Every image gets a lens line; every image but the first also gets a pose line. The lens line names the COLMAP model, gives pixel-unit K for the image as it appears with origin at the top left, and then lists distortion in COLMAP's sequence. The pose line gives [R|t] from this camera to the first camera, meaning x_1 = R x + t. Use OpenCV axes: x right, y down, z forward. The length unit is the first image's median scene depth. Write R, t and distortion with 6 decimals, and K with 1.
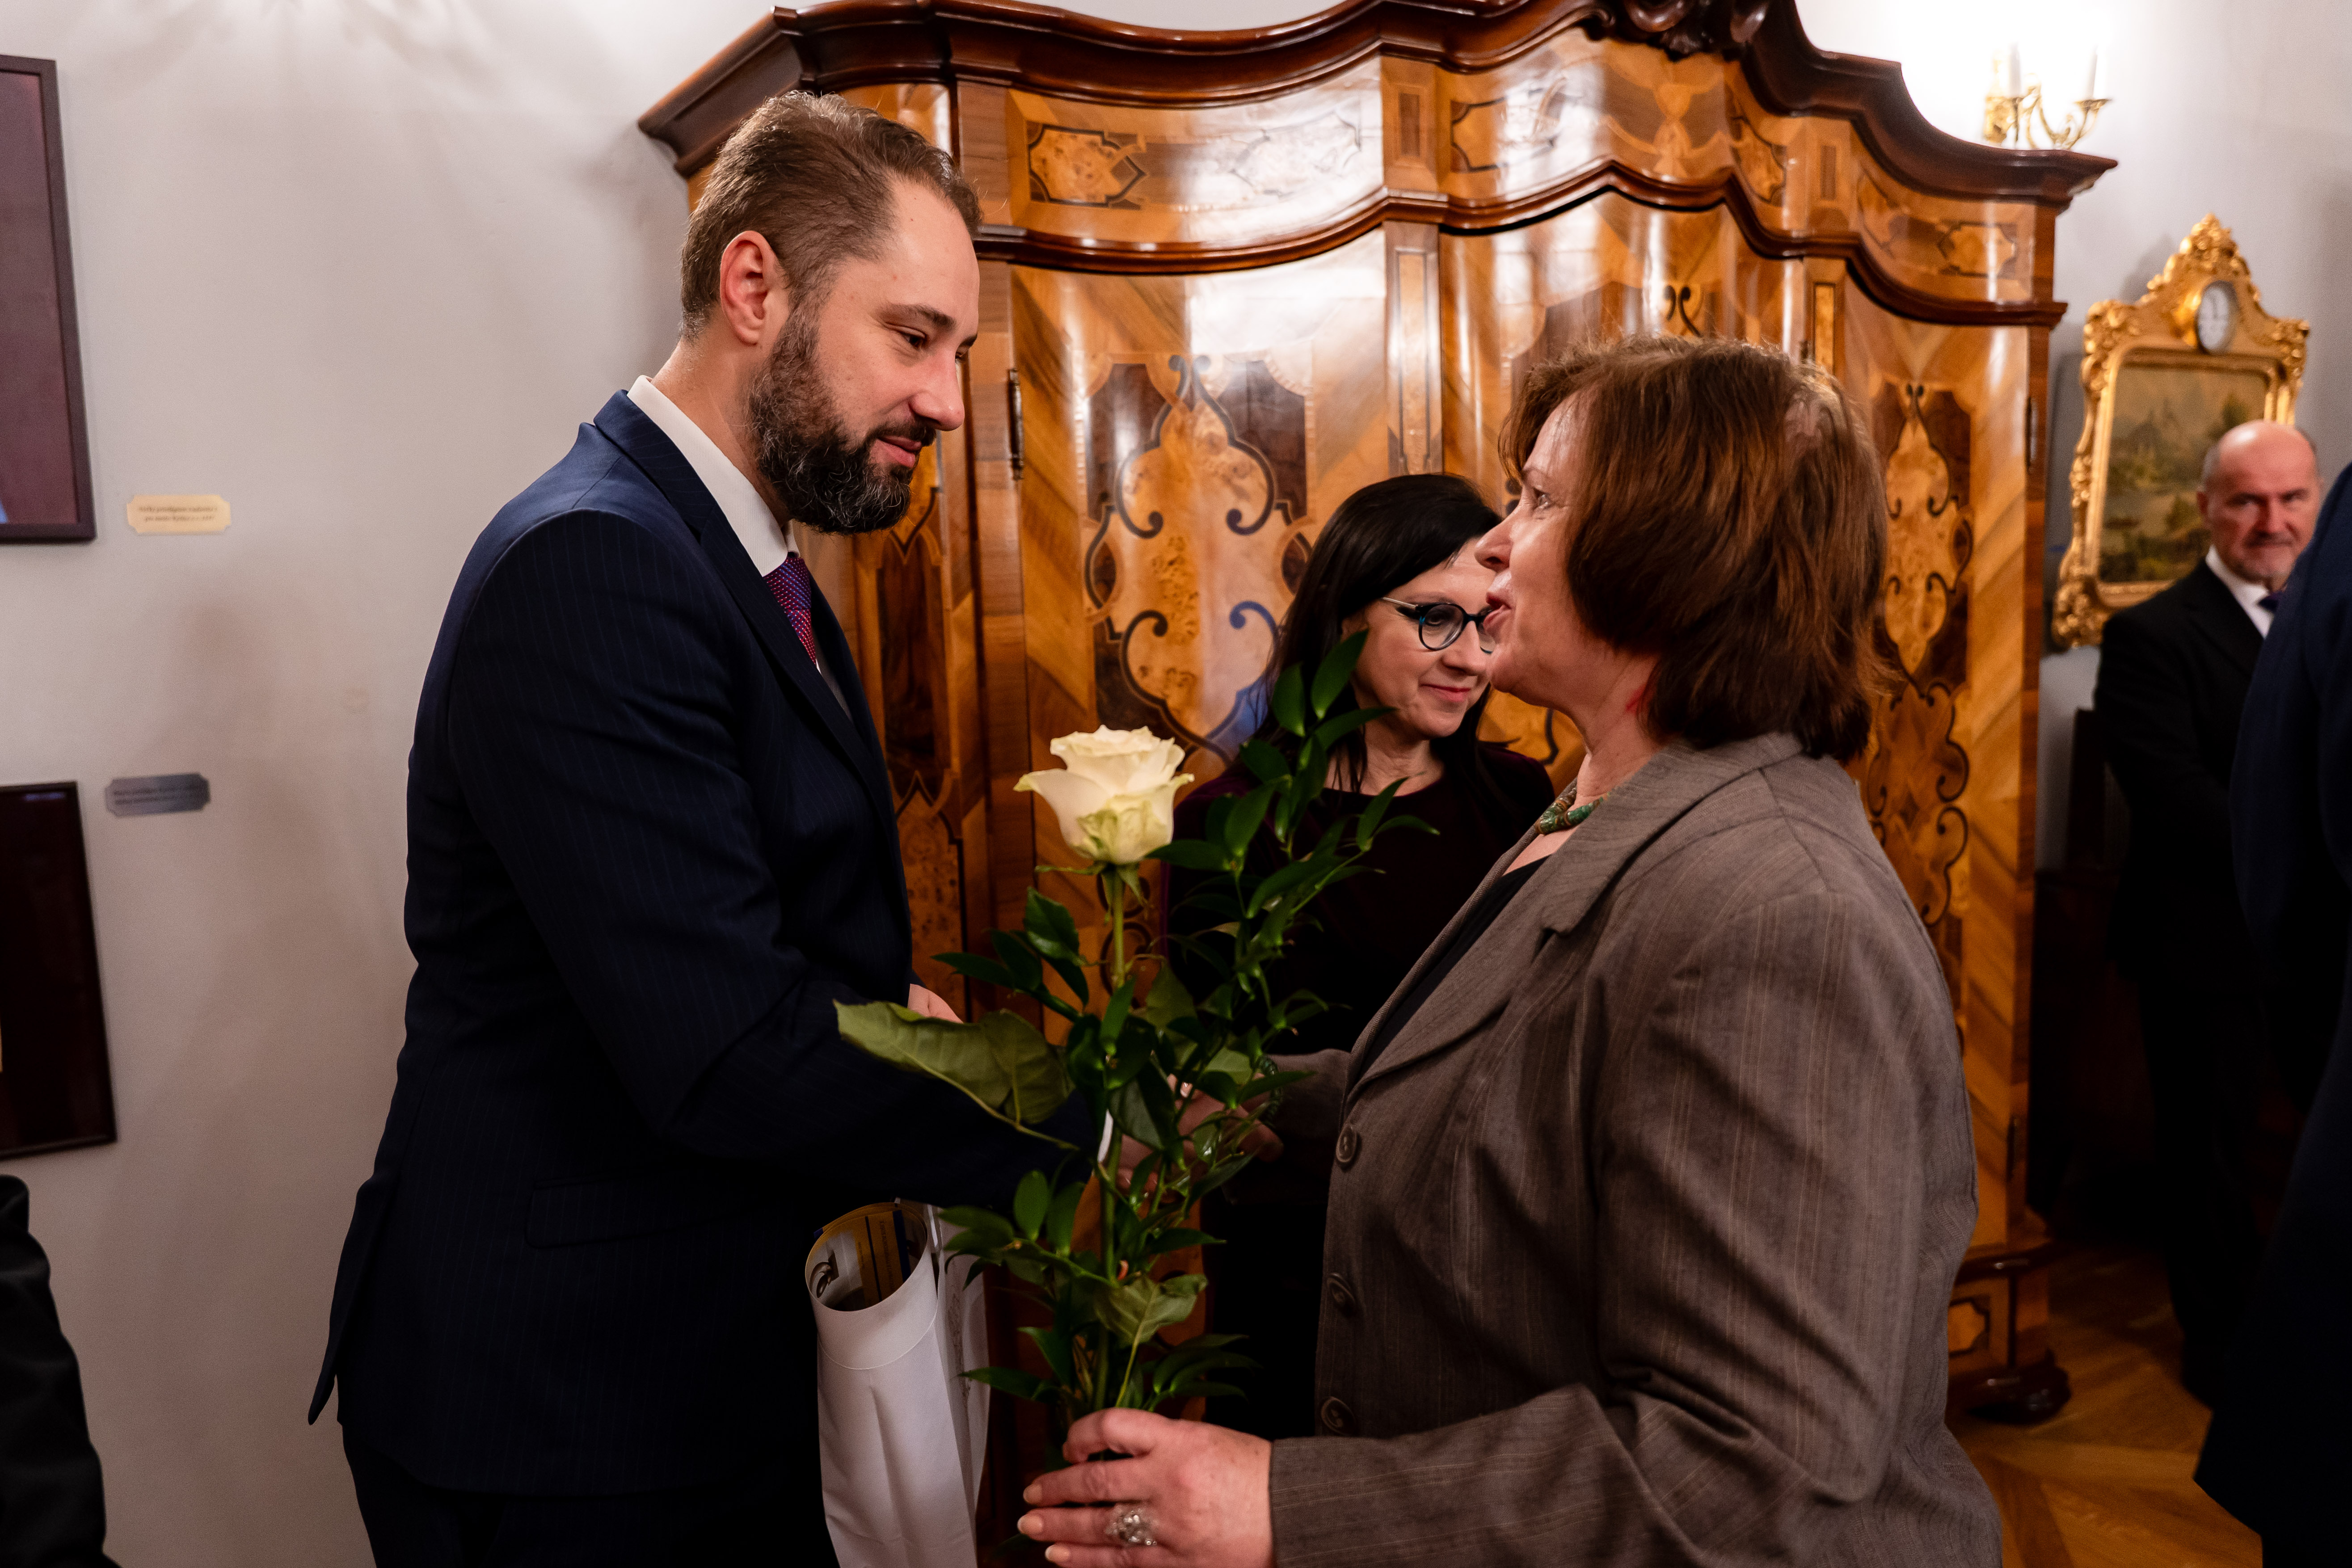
lens RADIAL K [[1828.4, 0, 1087.3], [0, 1828.4, 838.2], [0, 0, 1]] dist [0.033039, -0.032723]
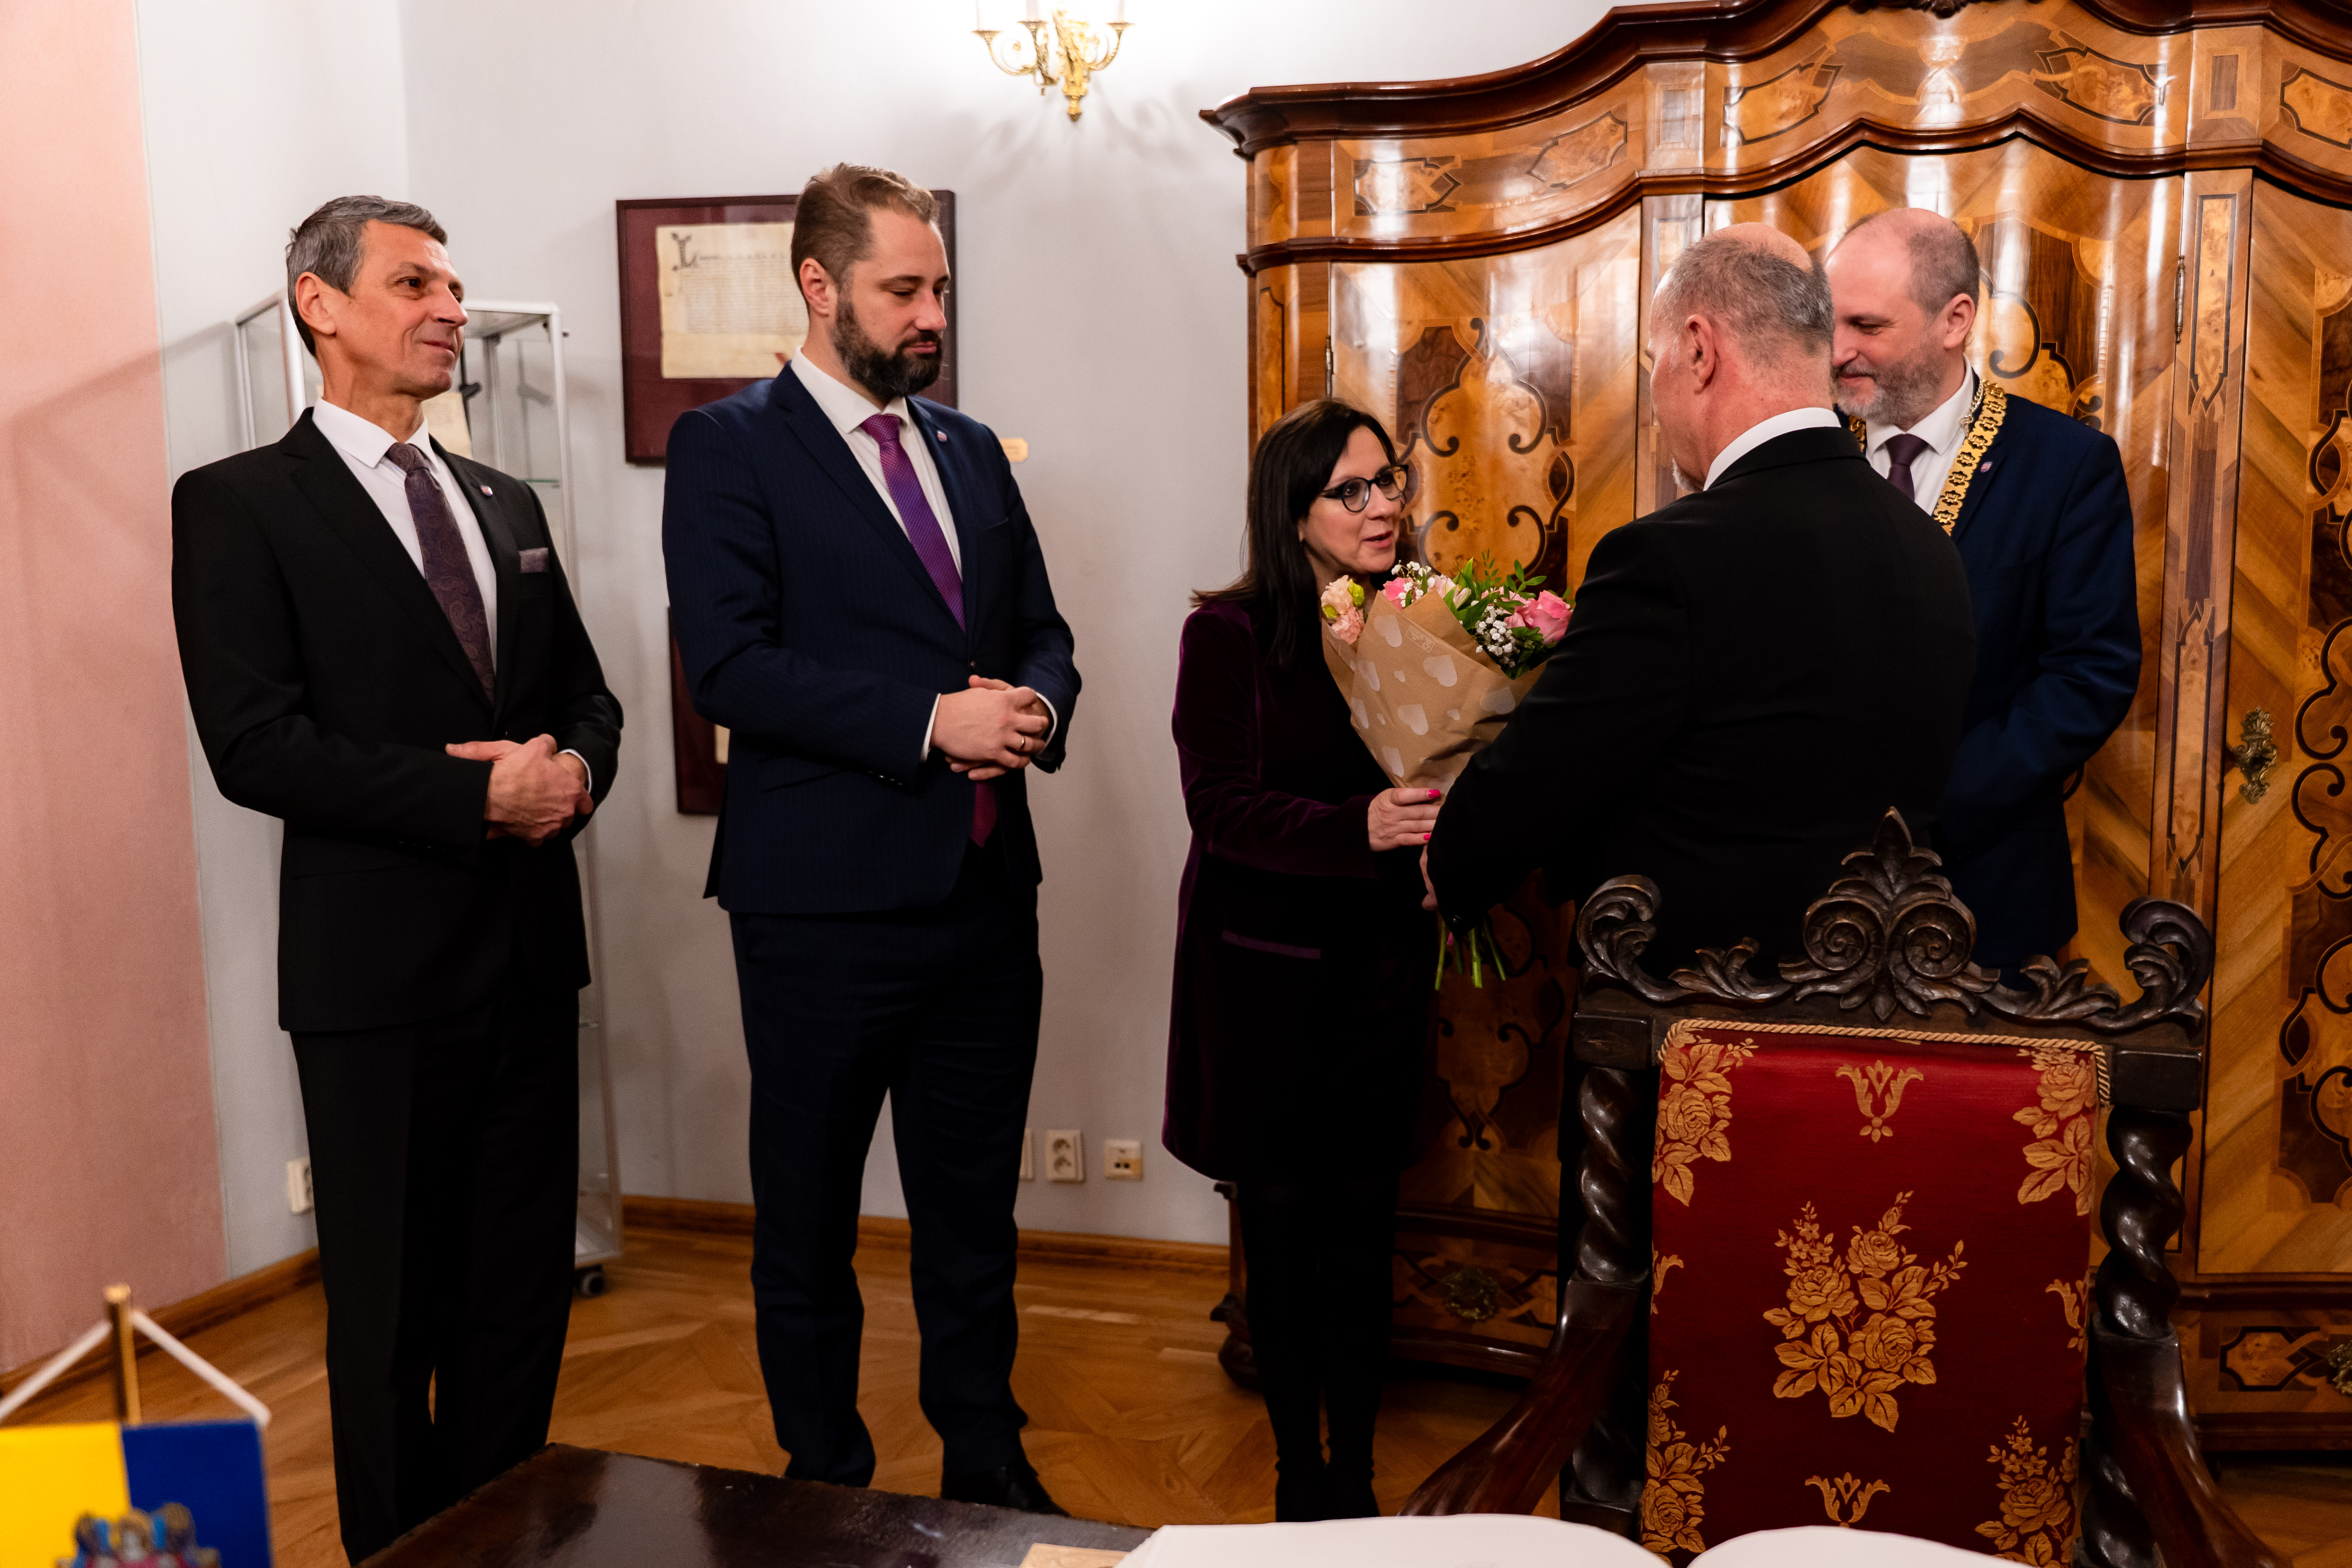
lens RADIAL K [[2062.4, 0, 1337.1], [0, 2062.4, 892.3], [0, 0, 1]] dist [0.029936, -0.046865]
pose [[0.713123, 0.129000, -0.689068, 1.014741], [-0.123586, 0.990663, 0.057561, 0.071508], [0.690060, 0.044111, 0.722407, -0.125242]]
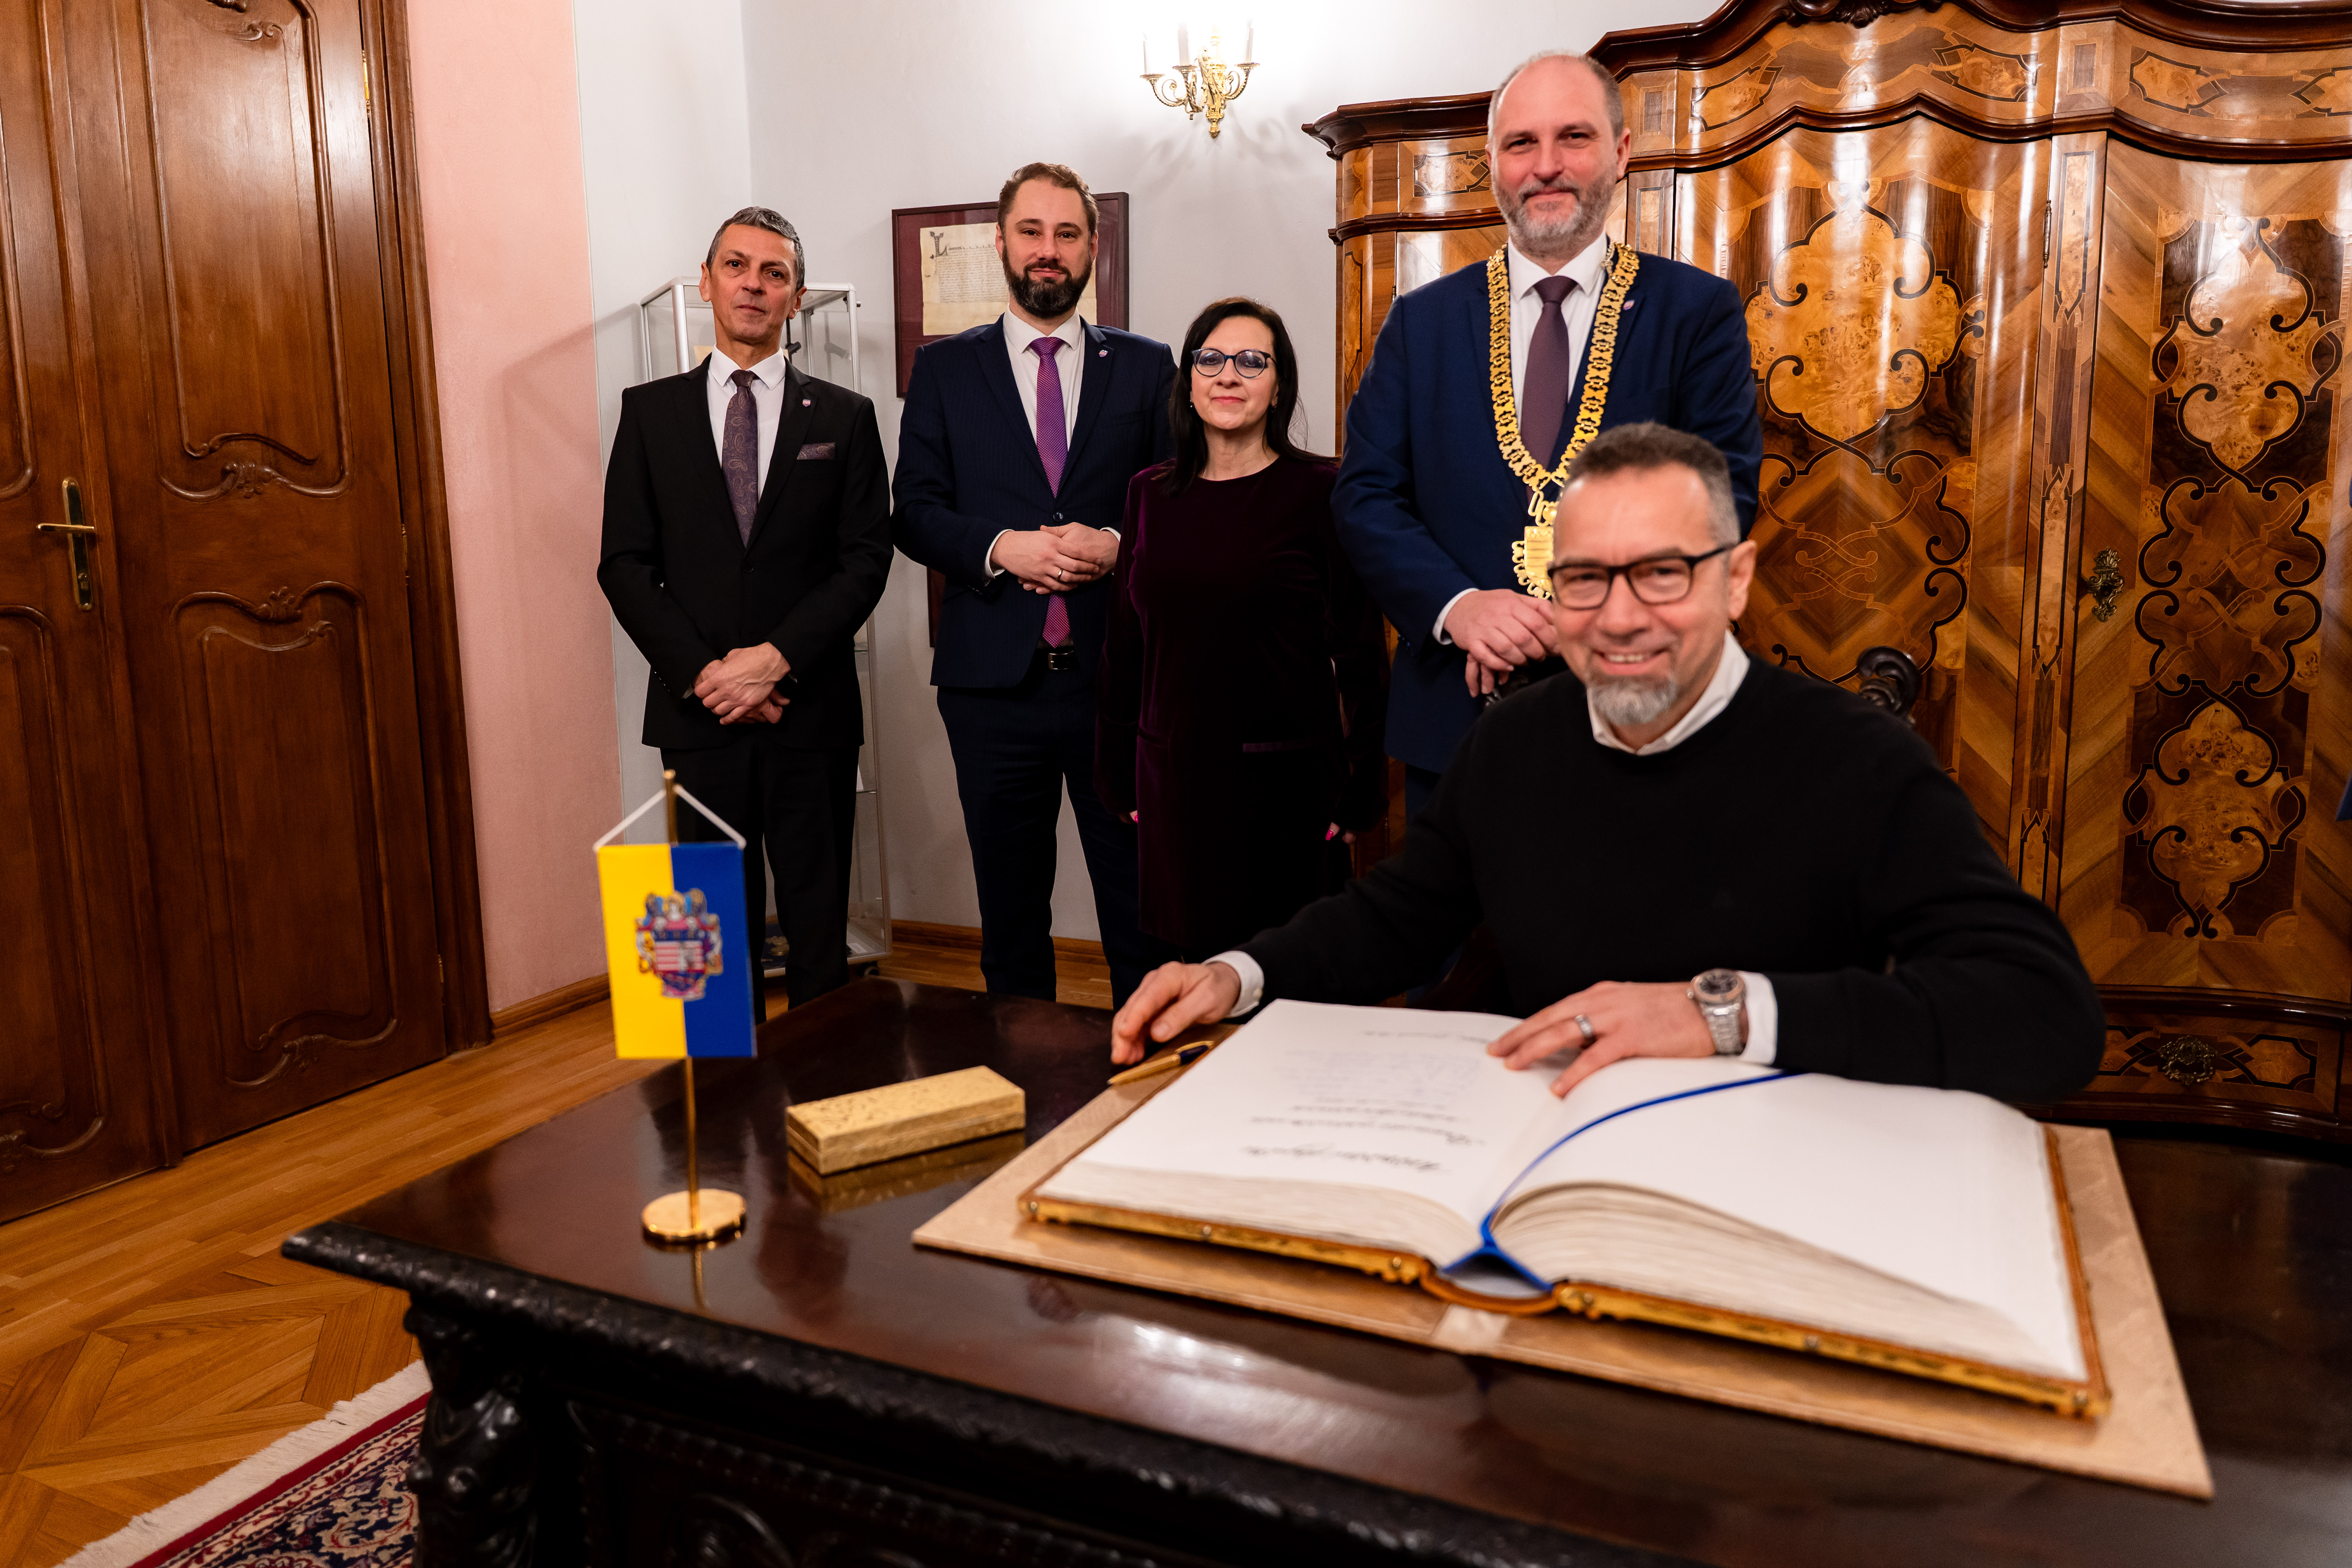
lens RADIAL K [[1647.3, 0, 1176.0], [0, 1647.3, 784.0], [0, 0, 1]] dist [0.022330, -0.031158]
pose [[0.597306, 0.148585, -0.788129, 1.156402], [-0.124010, 0.987981, 0.092278, 0.121101], [0.792368, 0.042618, 0.608553, -0.209422]]
